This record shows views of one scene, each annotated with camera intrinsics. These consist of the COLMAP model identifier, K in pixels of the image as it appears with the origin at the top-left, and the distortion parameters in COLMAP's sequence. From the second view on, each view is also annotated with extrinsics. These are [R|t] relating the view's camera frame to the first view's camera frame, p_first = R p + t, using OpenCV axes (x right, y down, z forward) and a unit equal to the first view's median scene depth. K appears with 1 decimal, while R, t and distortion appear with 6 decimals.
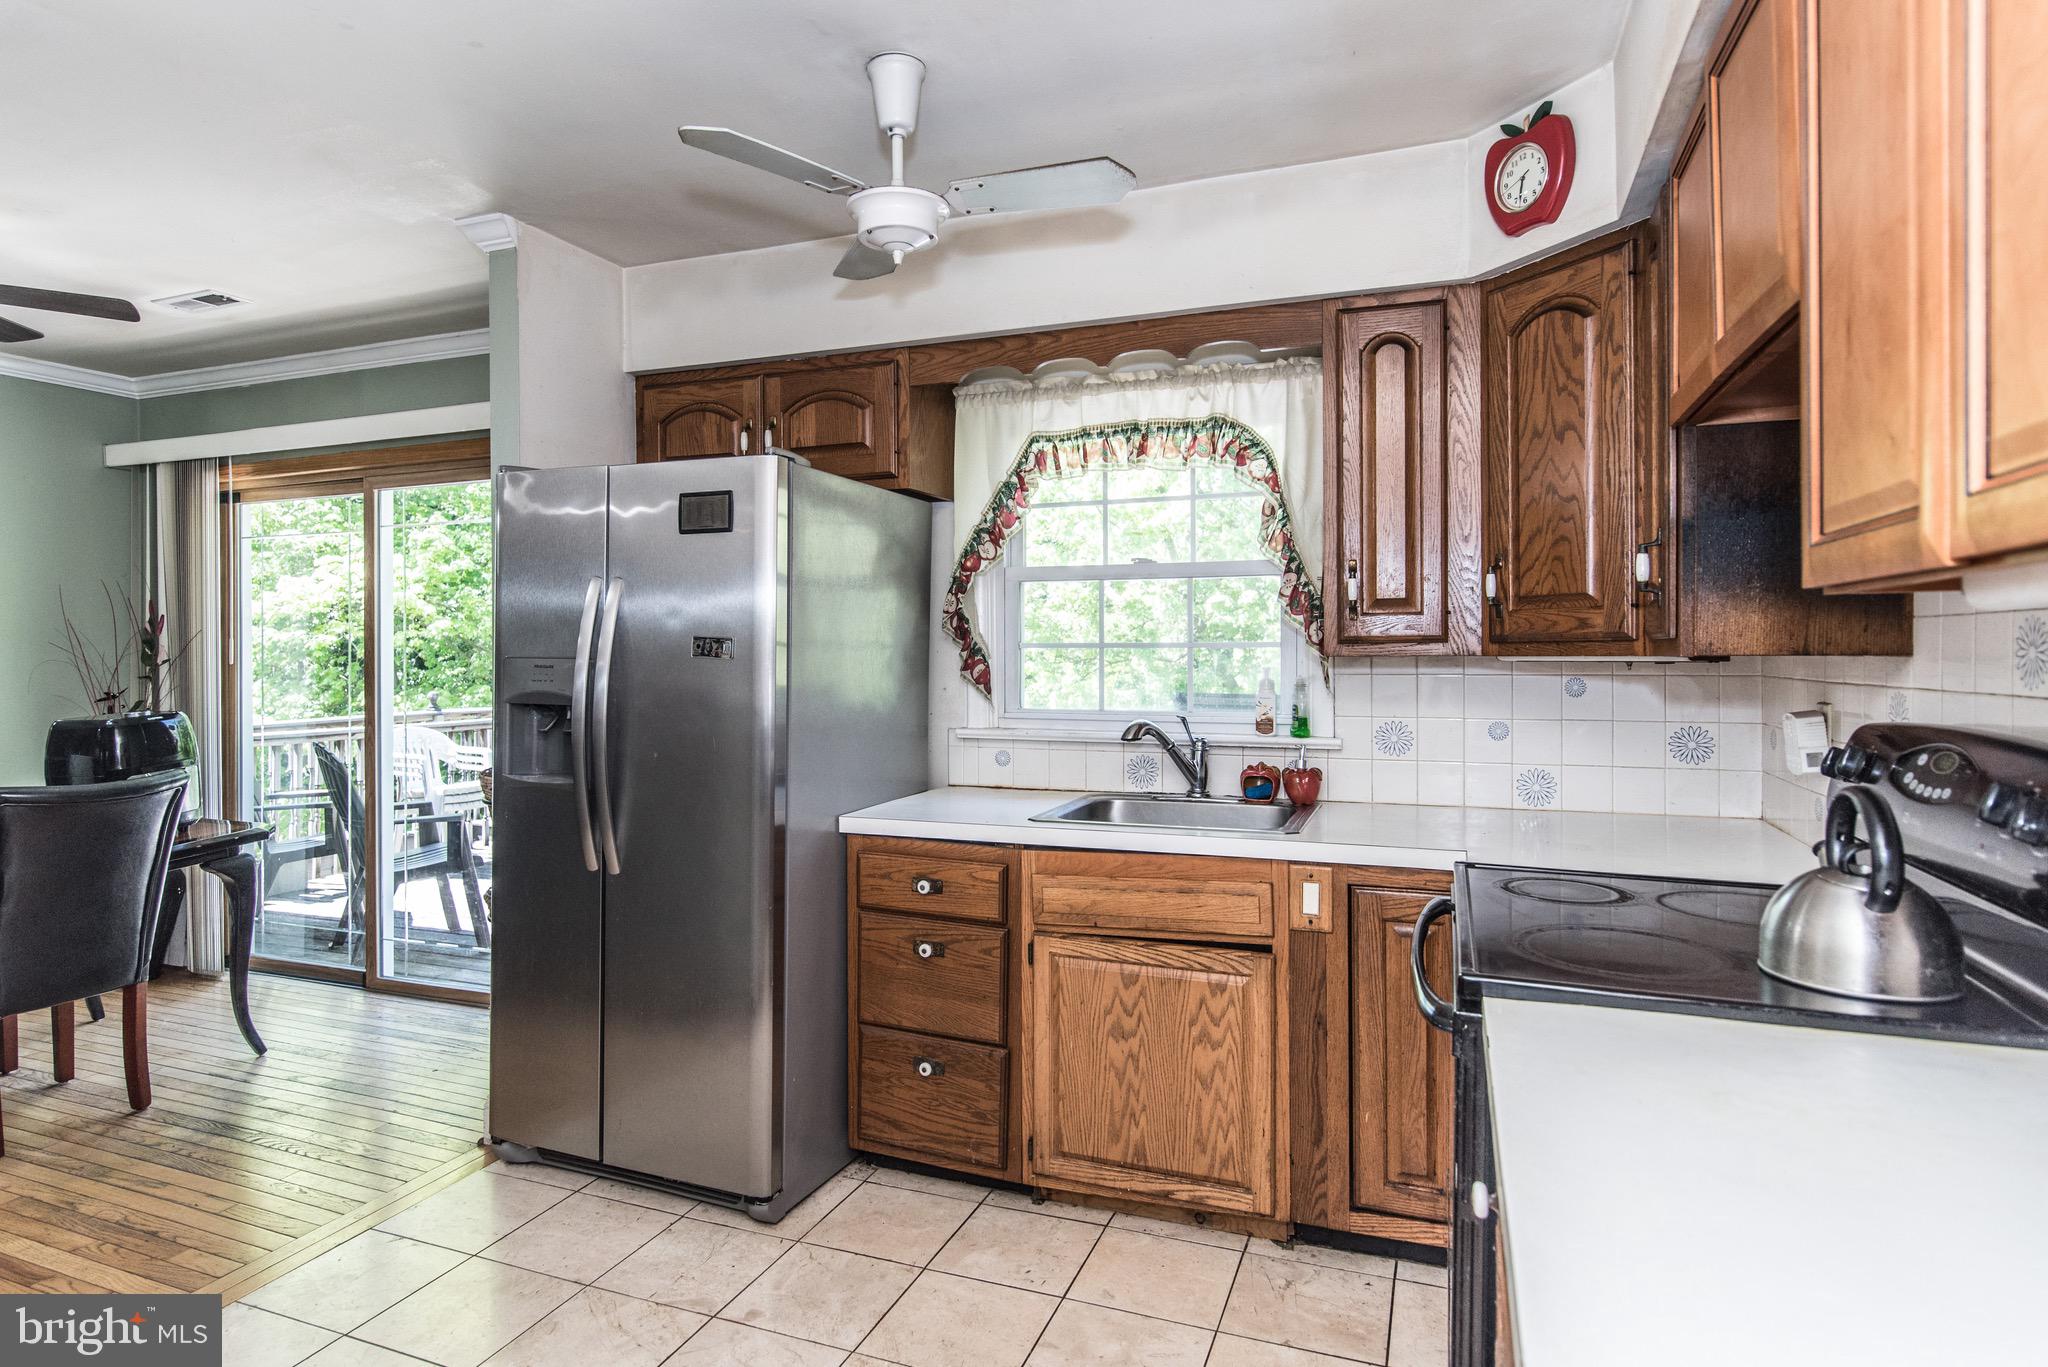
lens RADIAL K [[1145.9, 0, 987.6], [0, 1145.9, 655.3], [0, 0, 1]] dist [-0.000002, 0.000084]
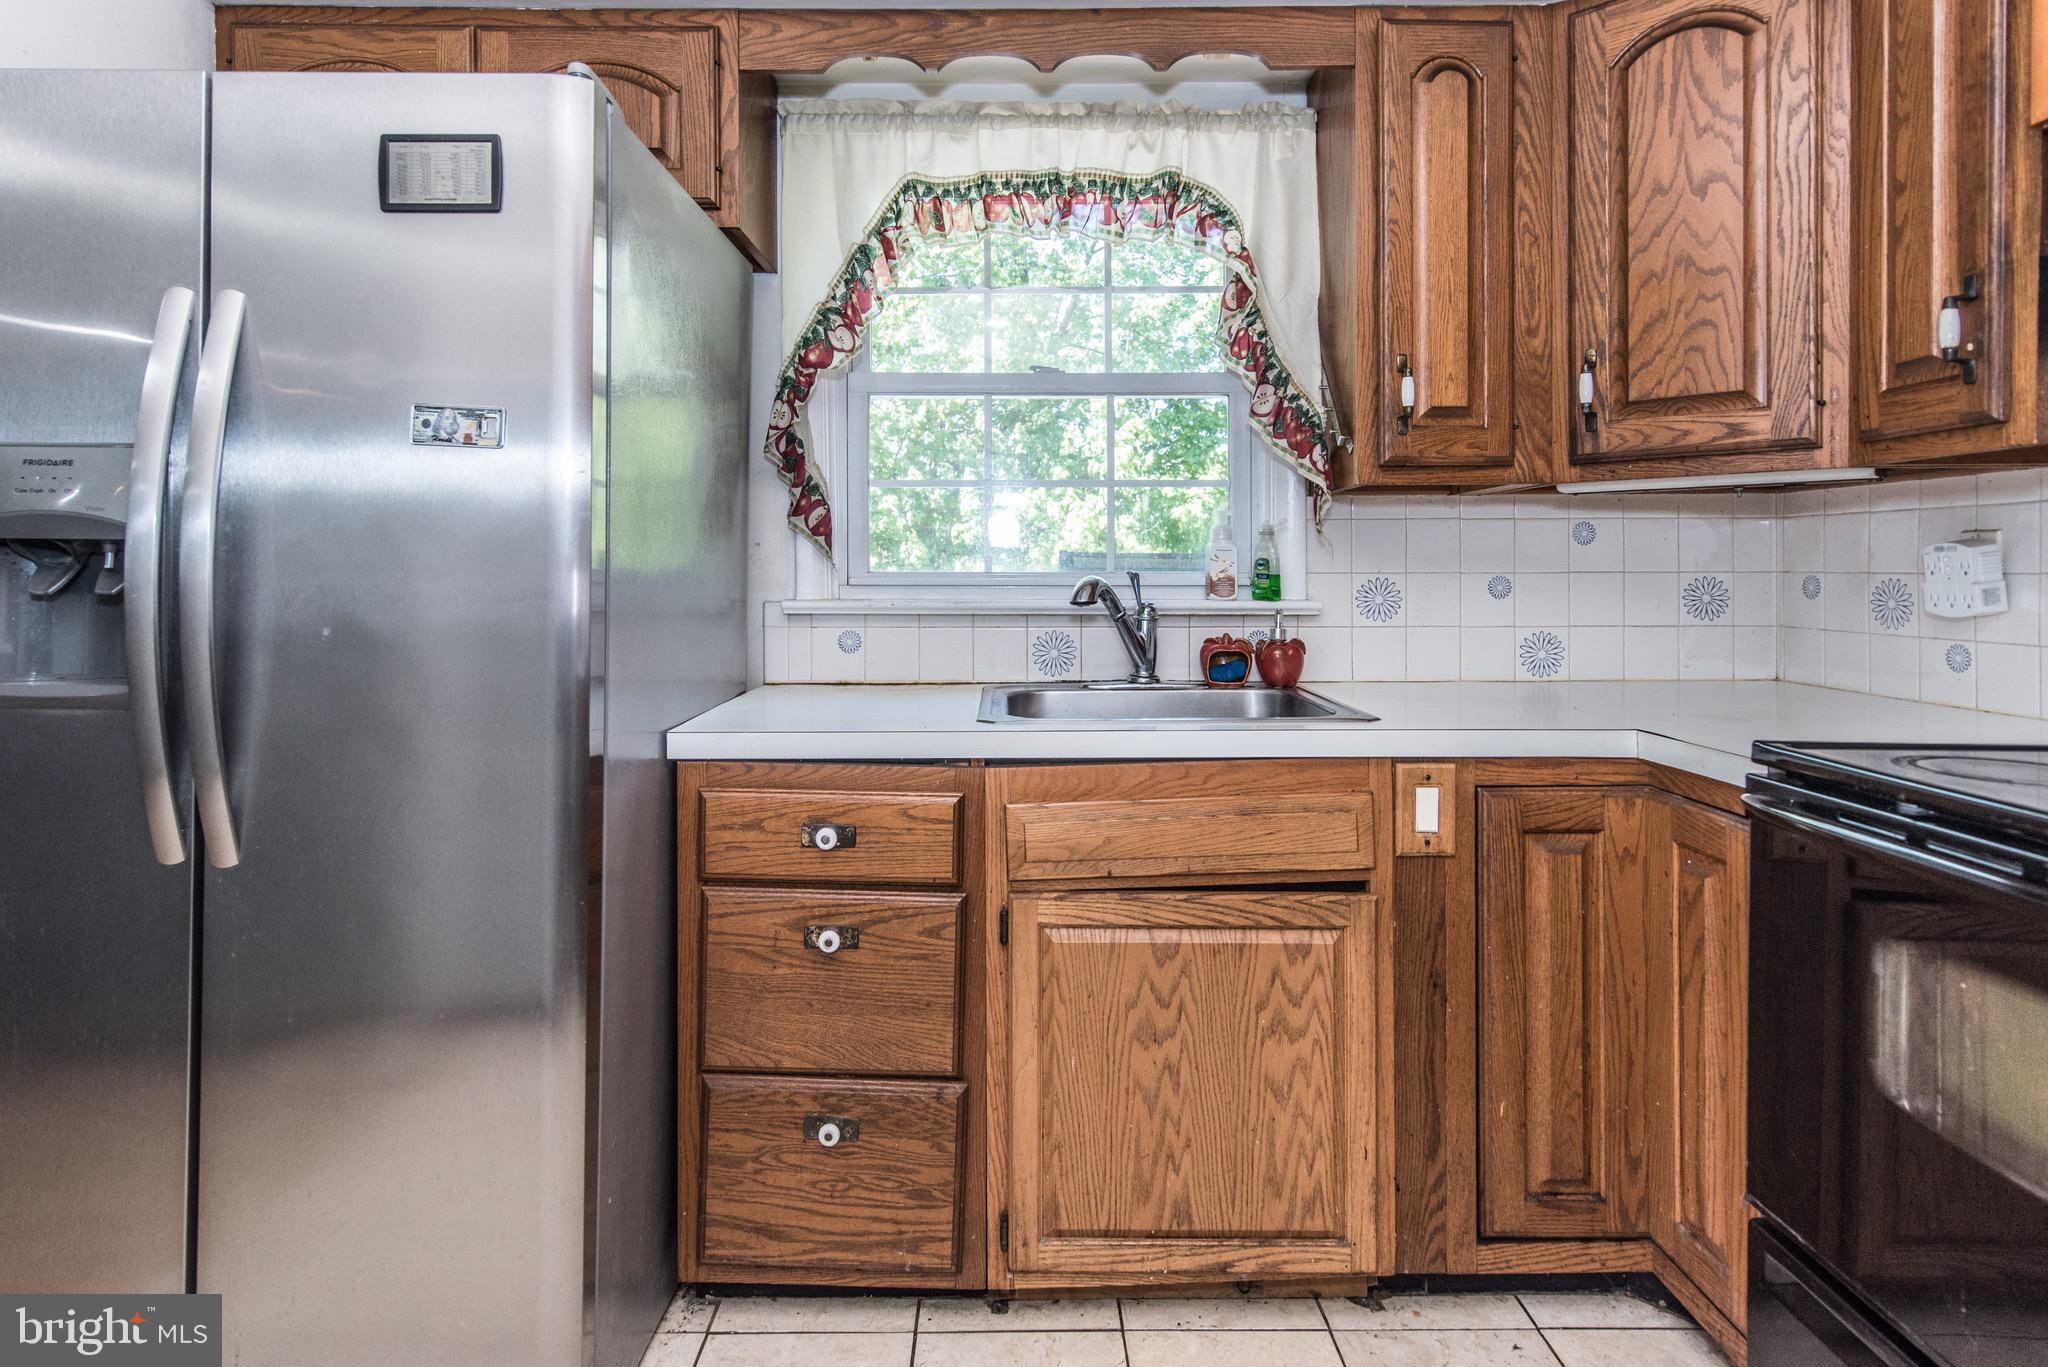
lens RADIAL K [[1136.0, 0, 1019.0], [0, 1136.0, 573.2], [0, 0, 1]] dist [0.009556, 0.001343]
pose [[0.926945, 0.001305, 0.375195, -0.196221], [-0.001220, 0.999999, -0.000466, 0.061936], [-0.375195, -0.000026, 0.926946, 0.408713]]
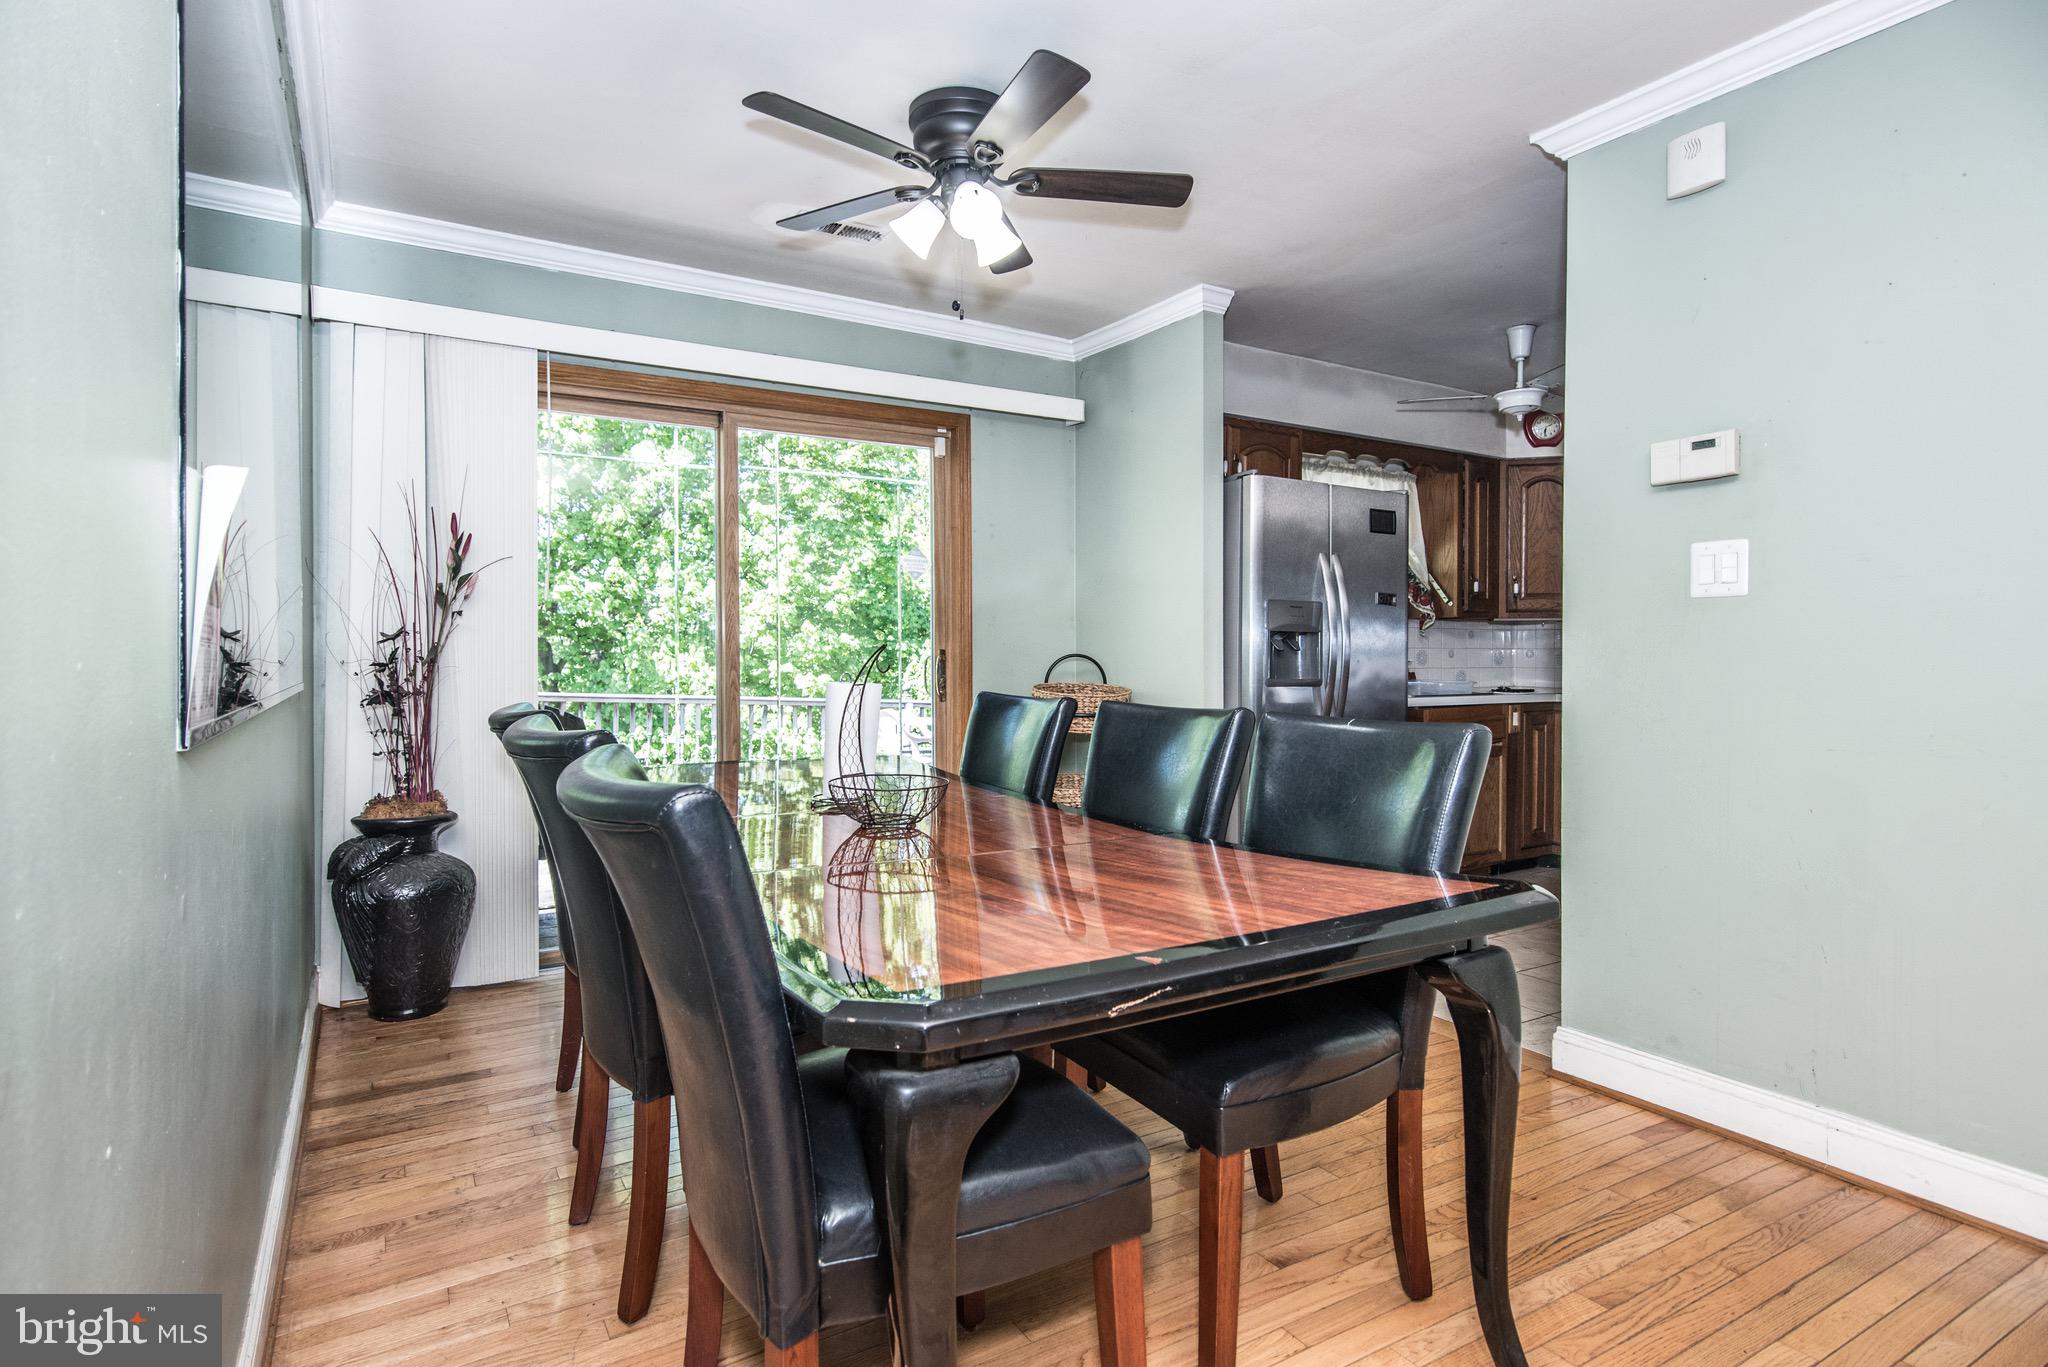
lens RADIAL K [[1015.5, 0, 1008.7], [0, 1015.5, 661.0], [0, 0, 1]] dist [0.011187, -0.000053]
pose [[0.614765, -0.003922, 0.788701, -1.818398], [-0.005043, 0.999948, 0.008903, 0.074819], [-0.788694, -0.009451, 0.614713, 0.497064]]
